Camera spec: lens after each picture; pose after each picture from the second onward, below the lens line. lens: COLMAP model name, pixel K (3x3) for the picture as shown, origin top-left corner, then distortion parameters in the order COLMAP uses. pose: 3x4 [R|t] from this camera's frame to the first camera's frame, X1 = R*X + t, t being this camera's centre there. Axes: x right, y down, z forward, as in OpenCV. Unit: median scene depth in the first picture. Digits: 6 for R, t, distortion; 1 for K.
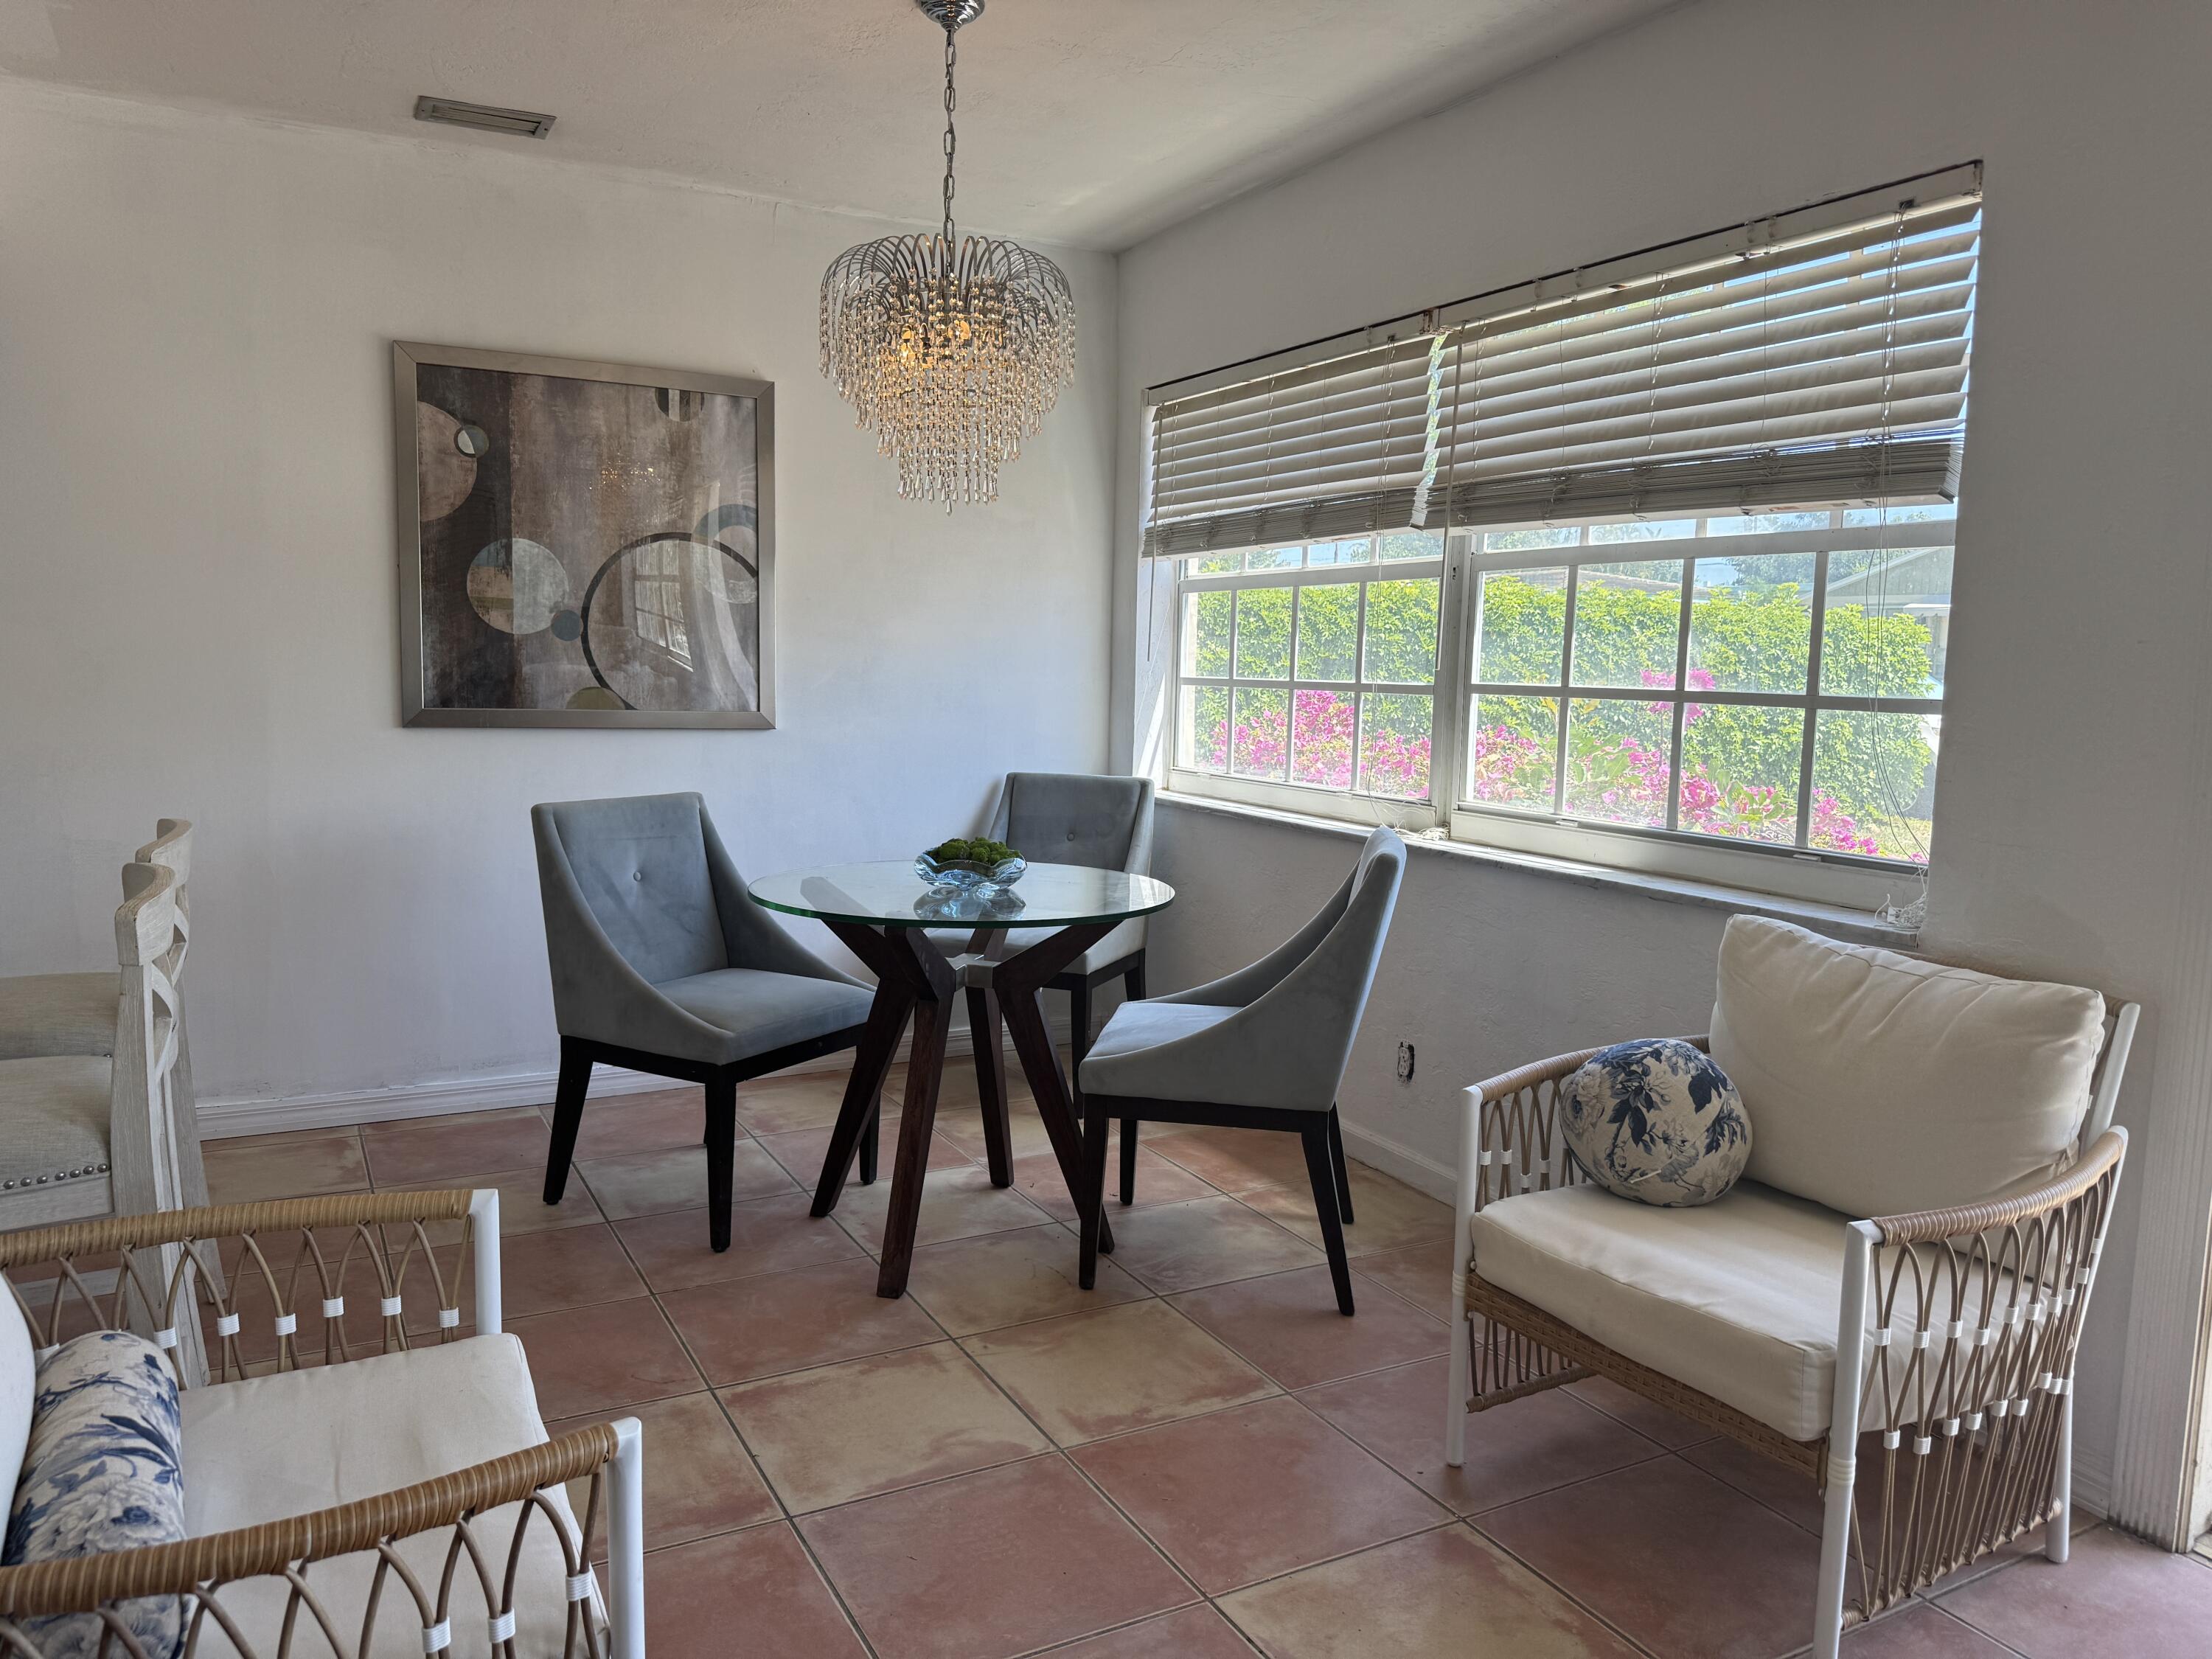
lens RADIAL K [[1559.5, 0, 1104.0], [0, 1559.5, 834.5], [0, 0, 1]] dist [0.033886, -0.045859]
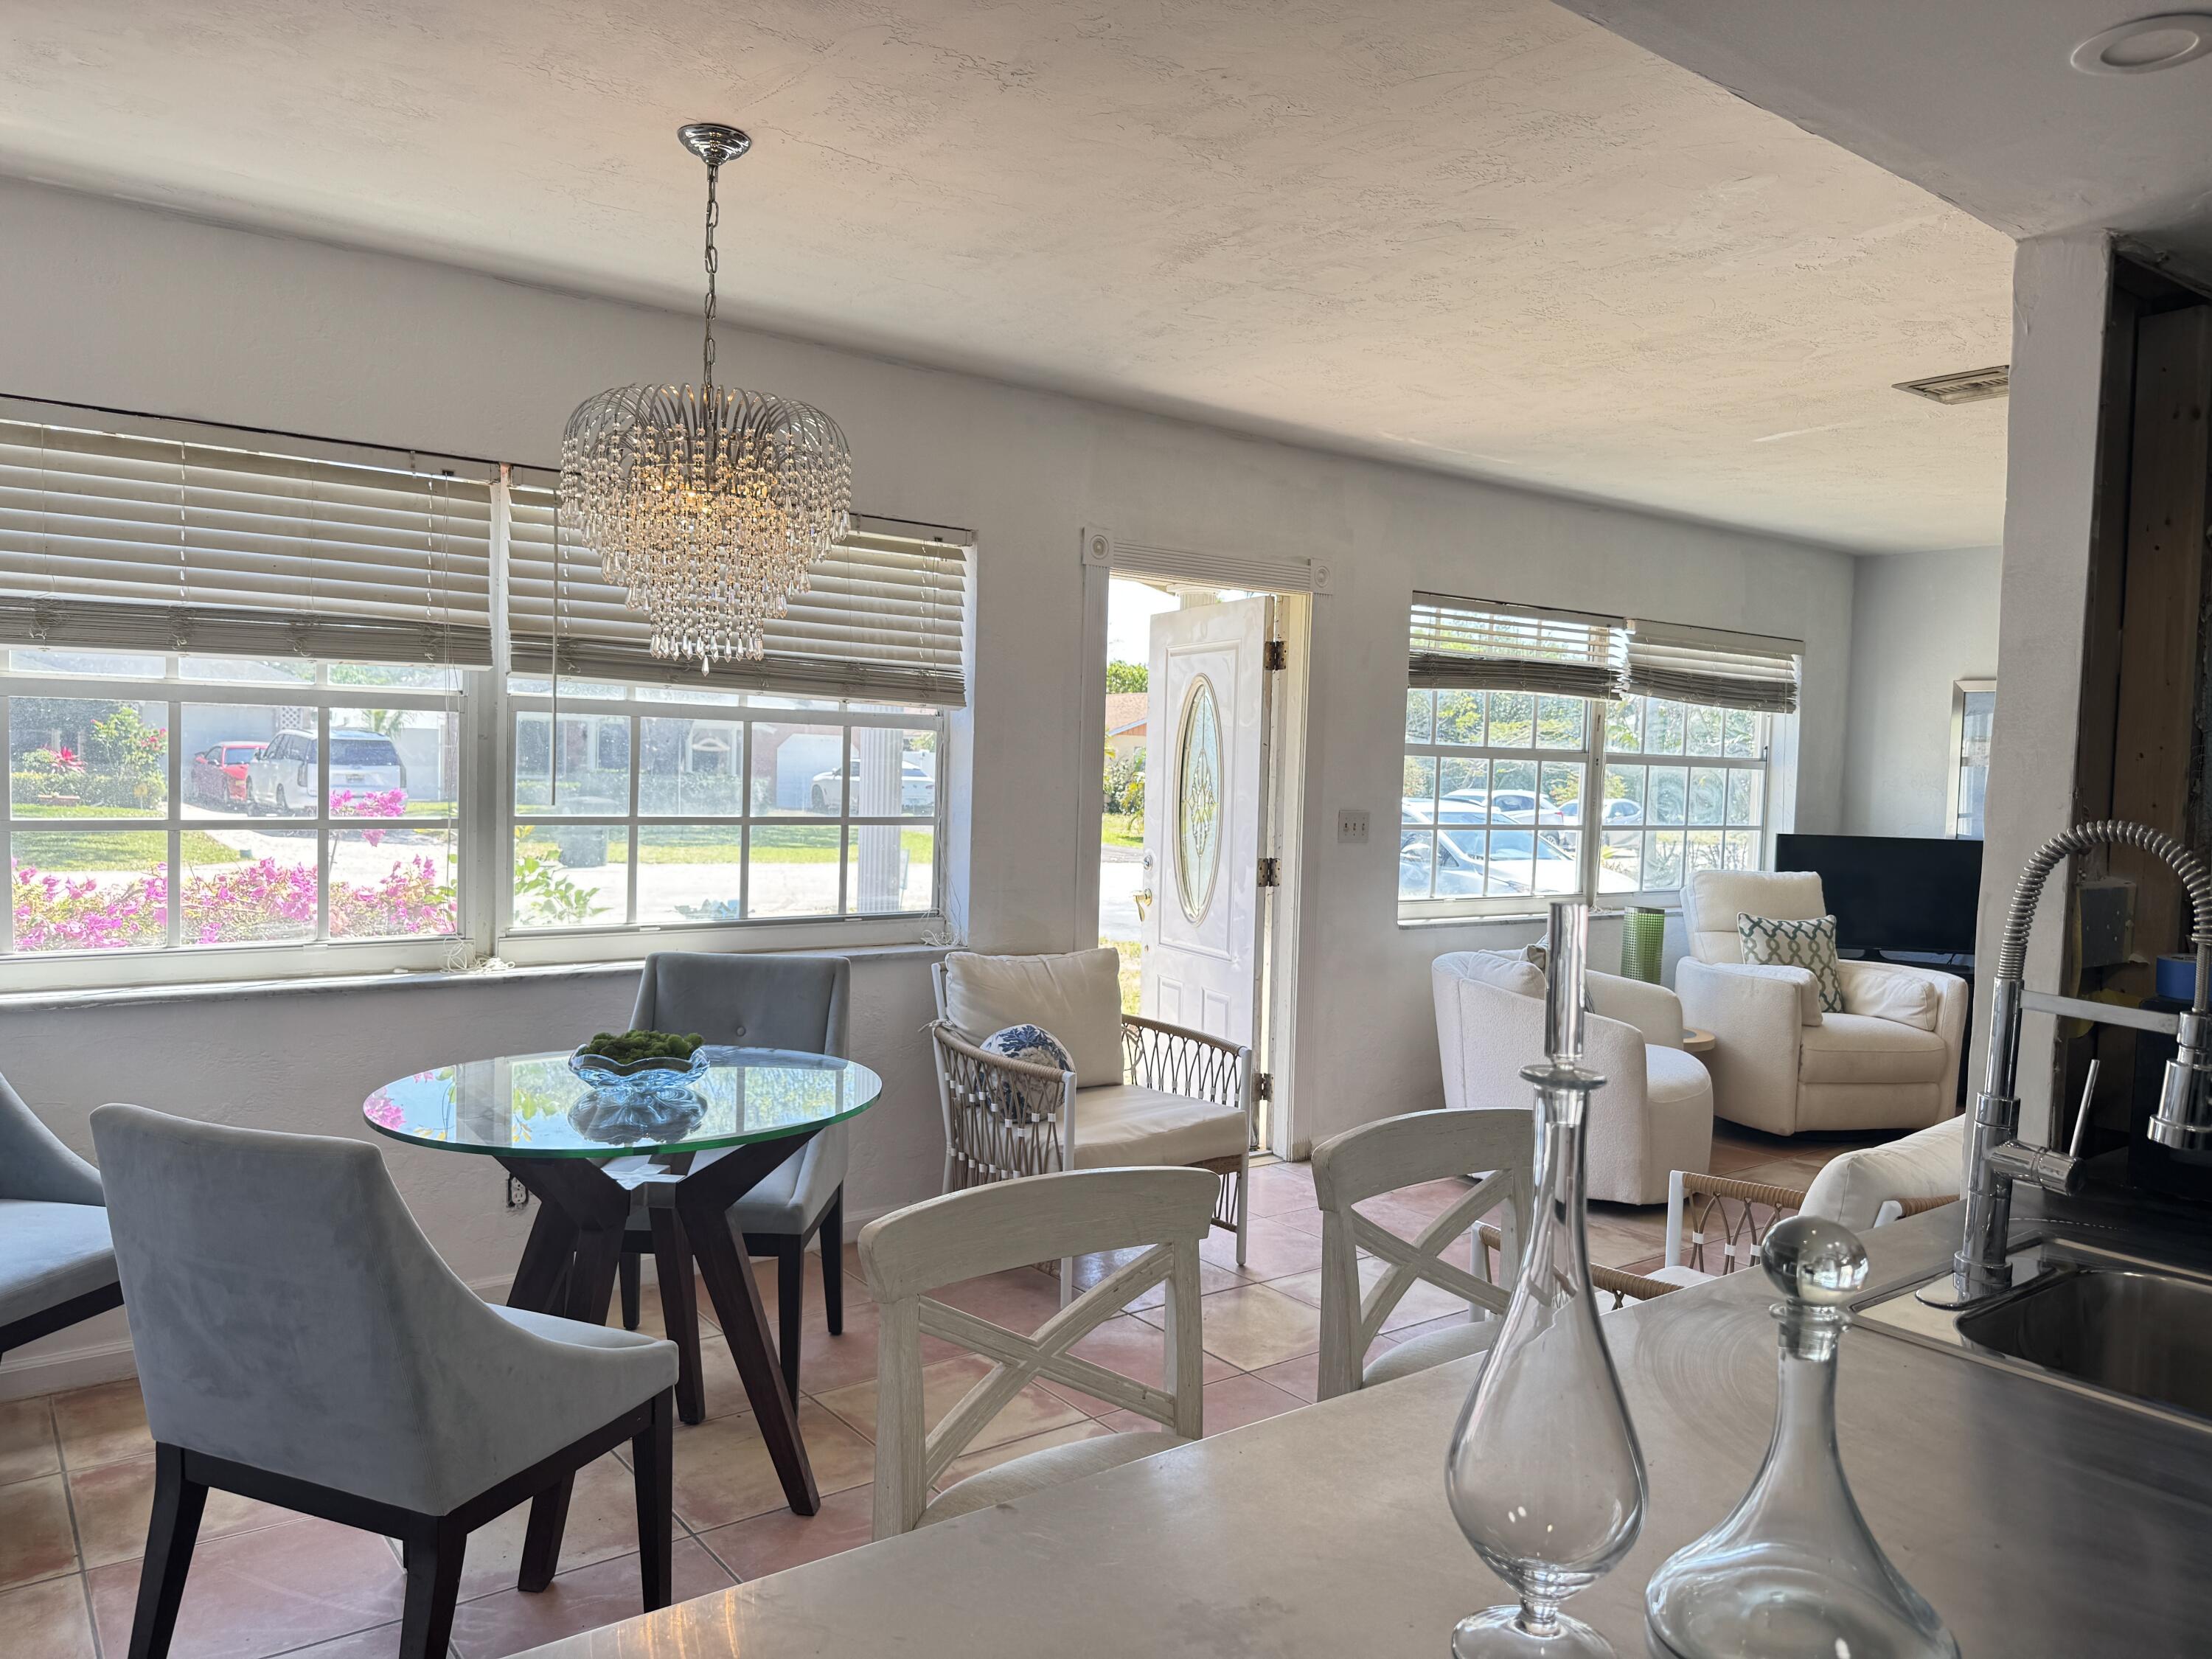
lens RADIAL K [[1547.8, 0, 1106.0], [0, 1547.8, 829.5], [0, 0, 1]] dist [0.093532, -0.116829]
pose [[-0.147266, -0.065123, 0.986951, -1.046604], [0.081673, 0.993622, 0.077749, -0.165051], [-0.985719, 0.092057, -0.141008, 0.904241]]
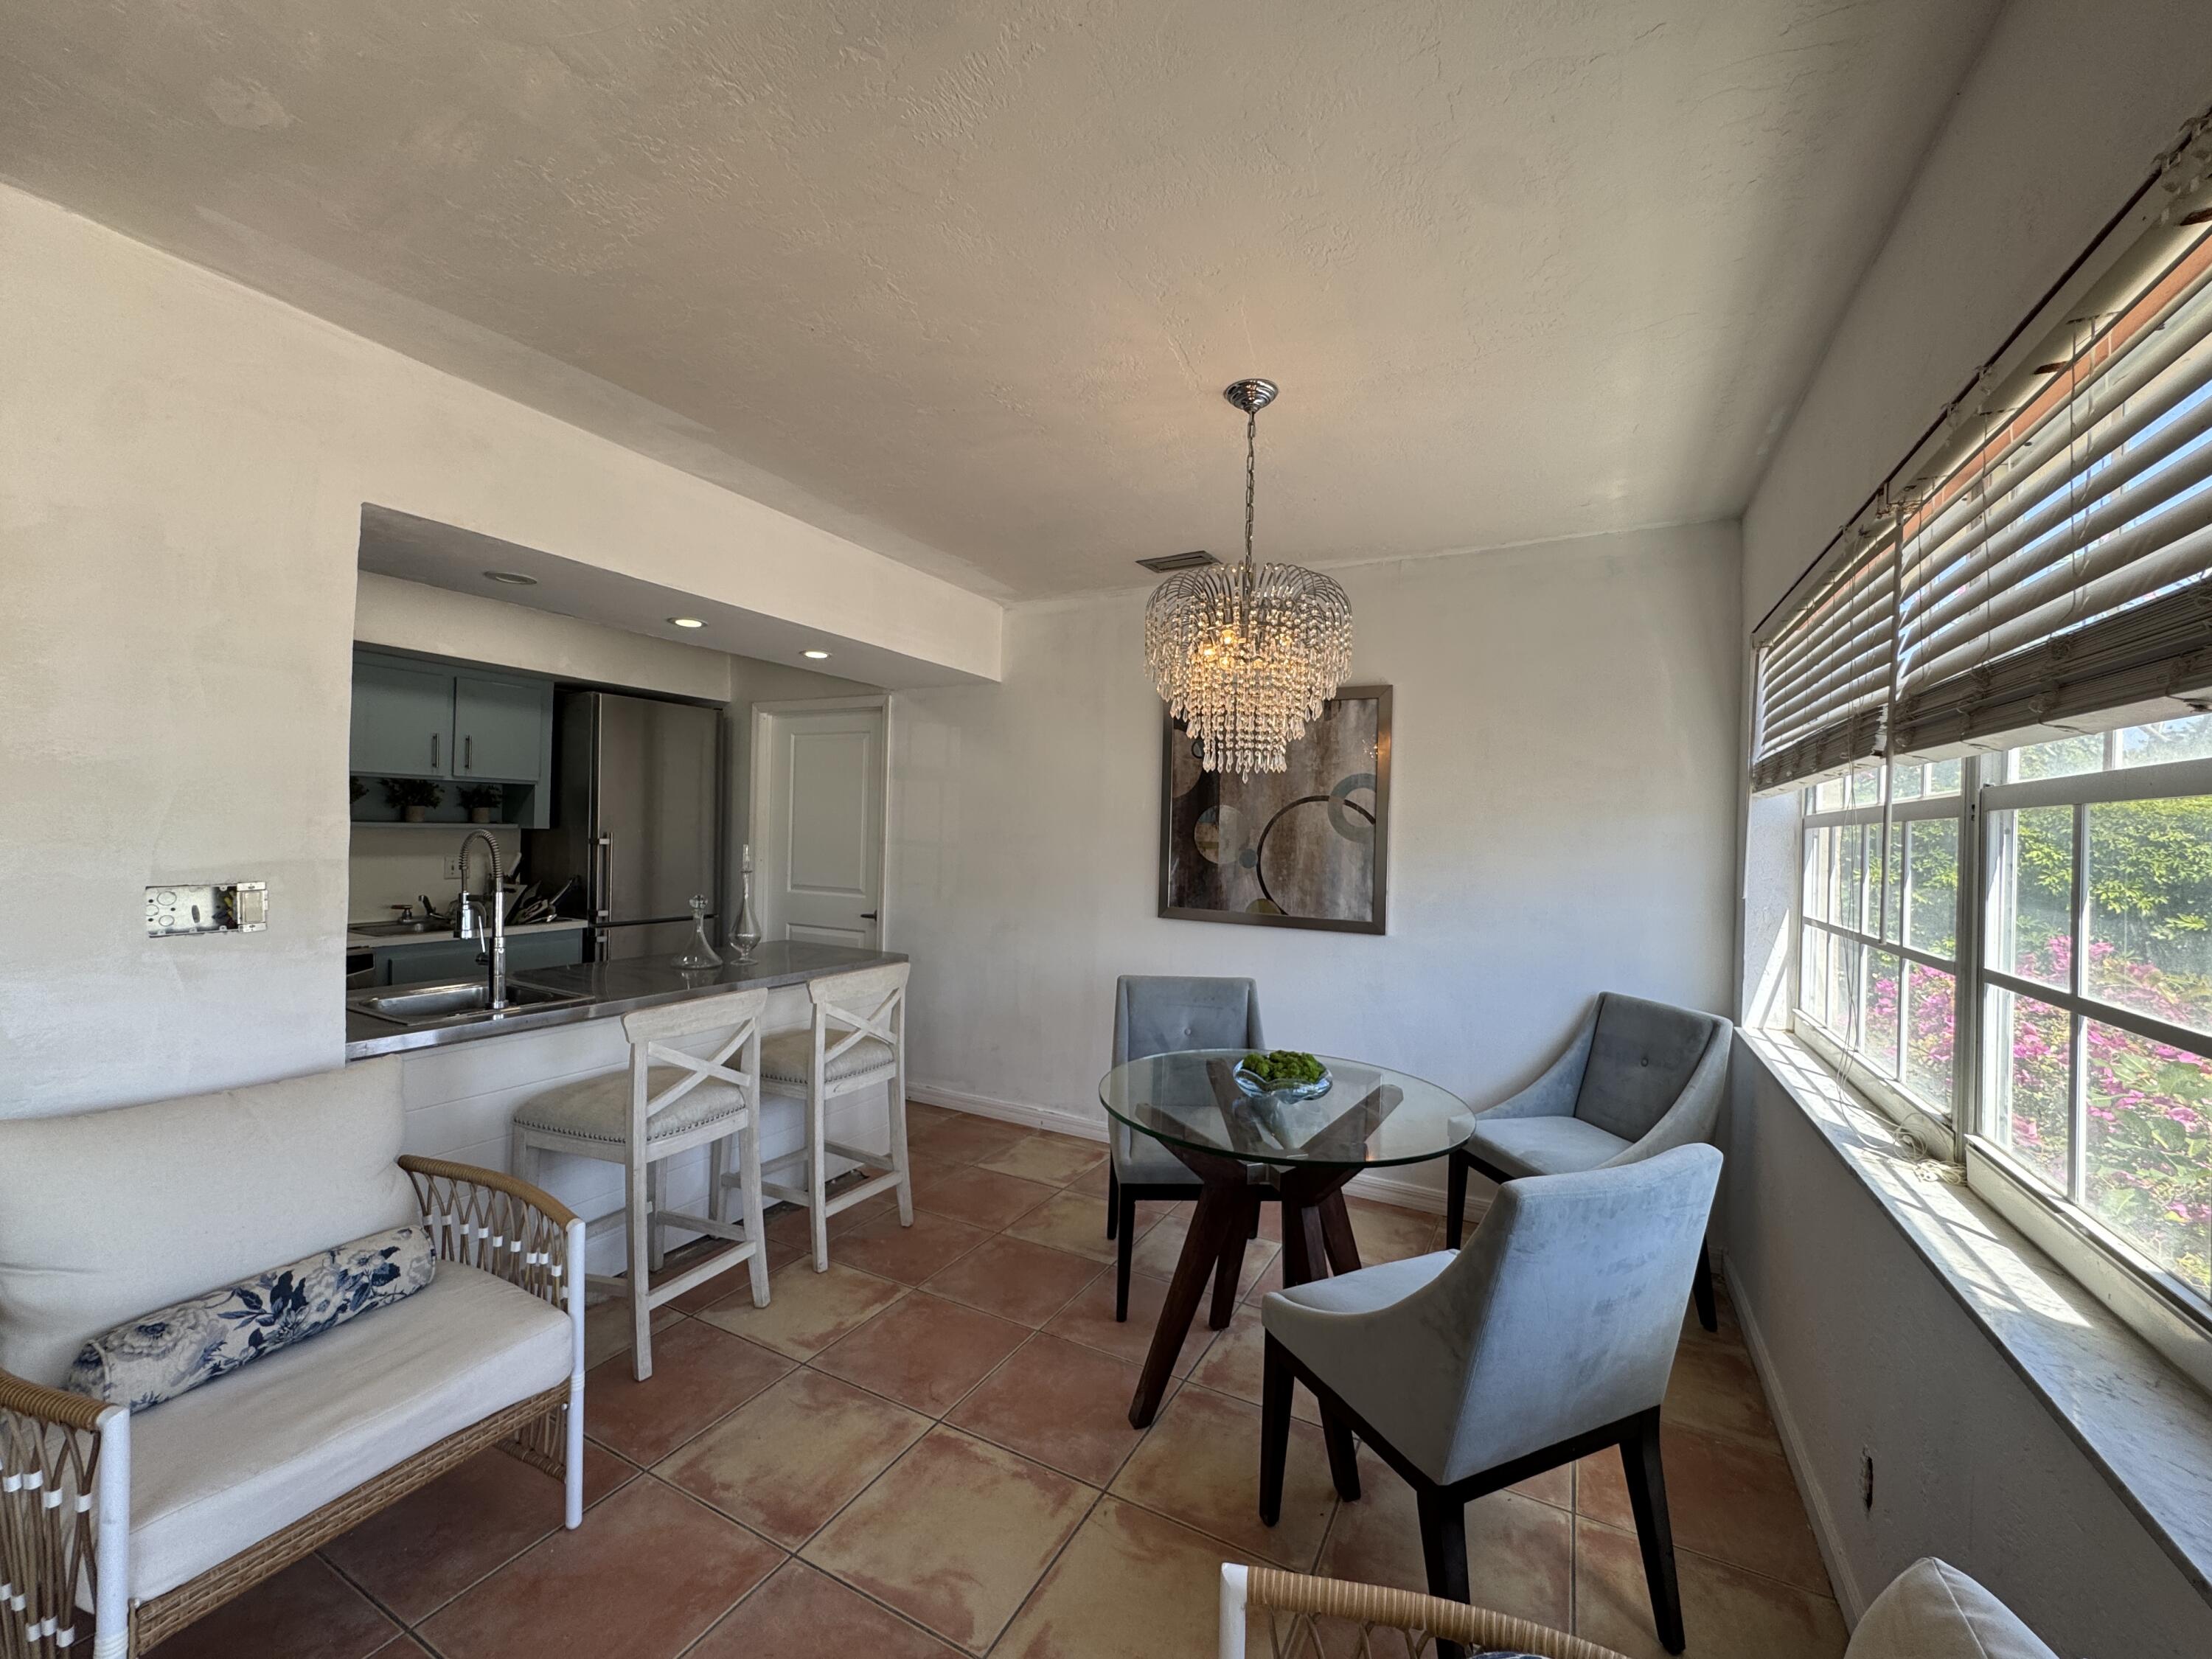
lens RADIAL K [[886.4, 0, 1100.2], [0, 886.4, 829.7], [0, 0, 1]] dist [-0.001336, -0.000223]
pose [[0.551258, -0.009736, -0.834278, 0.418096], [-0.106301, 0.990963, -0.081804, -0.100158], [0.827535, 0.133779, 0.545242, 0.530332]]
